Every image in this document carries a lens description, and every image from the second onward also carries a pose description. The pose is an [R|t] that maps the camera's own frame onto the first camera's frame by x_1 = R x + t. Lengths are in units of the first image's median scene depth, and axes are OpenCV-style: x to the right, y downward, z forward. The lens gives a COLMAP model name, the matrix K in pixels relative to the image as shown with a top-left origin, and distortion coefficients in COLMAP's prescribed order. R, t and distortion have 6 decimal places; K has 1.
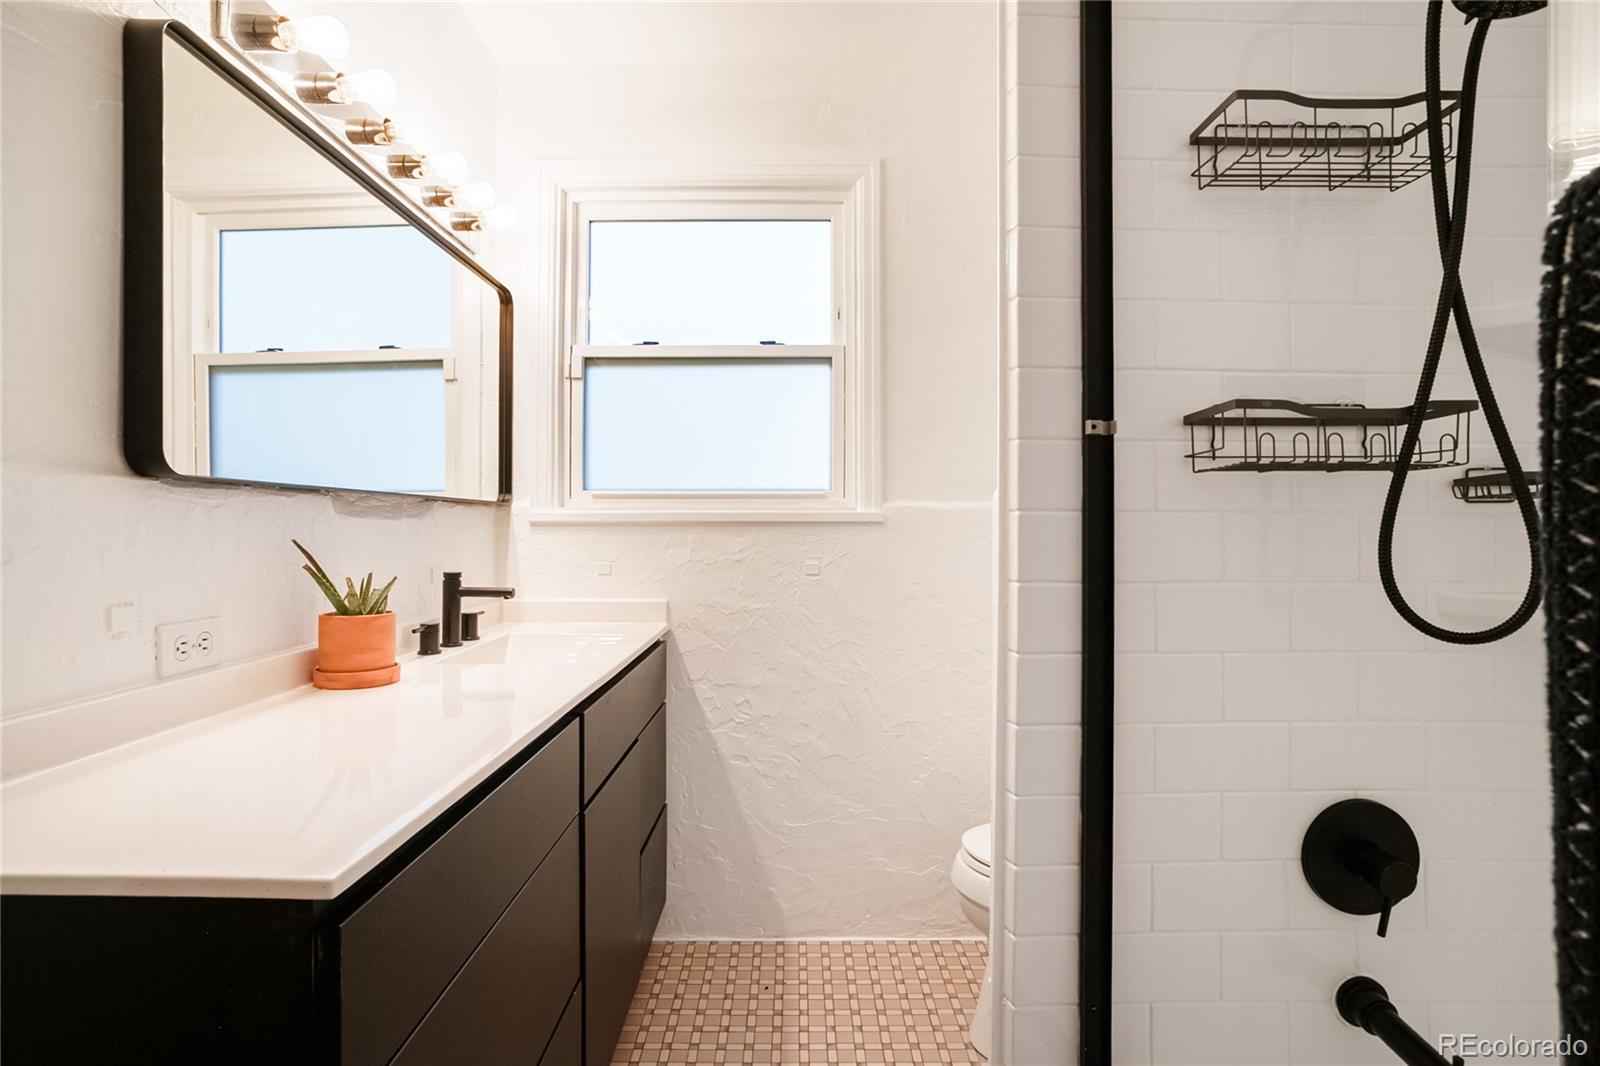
lens RADIAL K [[770.4, 0, 801.3], [0, 770.4, 533.1], [0, 0, 1]] dist [-0.038551, 0.015341]
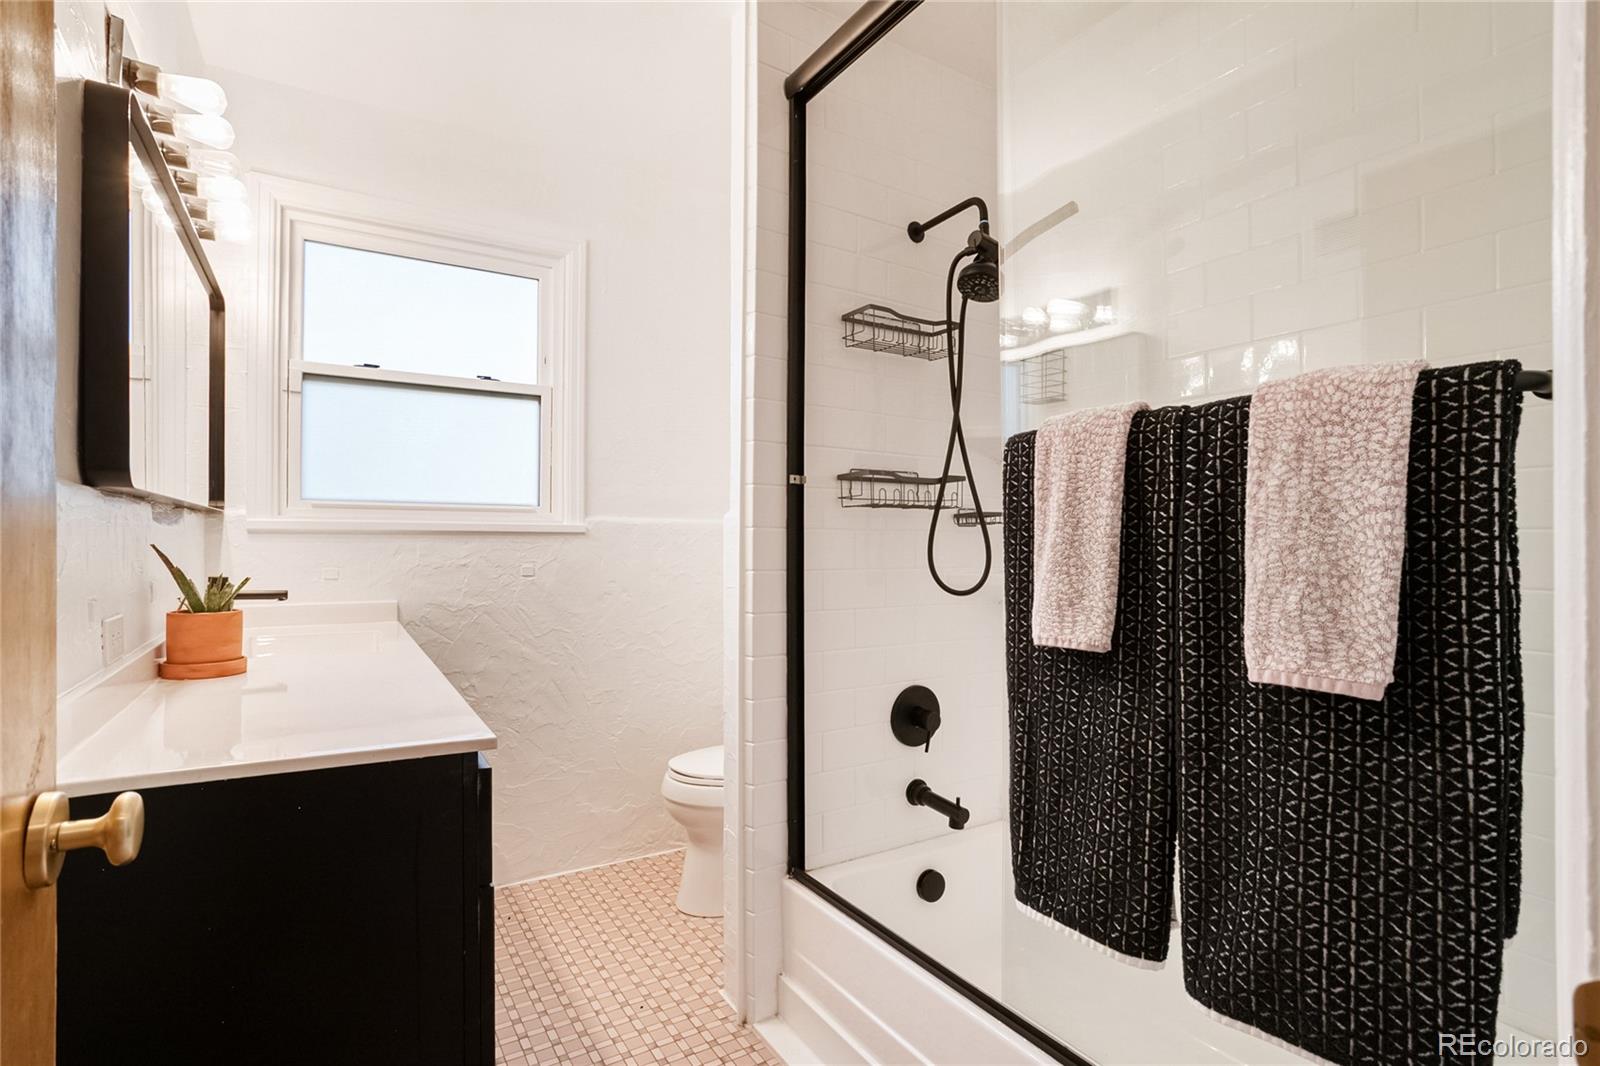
lens RADIAL K [[770.4, 0, 790.7], [0, 770.4, 536.7], [0, 0, 1]] dist [-0.038551, 0.015341]
pose [[0.852140, 0.007077, 0.523266, -0.502063], [-0.002321, 0.999950, -0.009744, 0.006854], [-0.523308, 0.007088, 0.852114, -0.442722]]
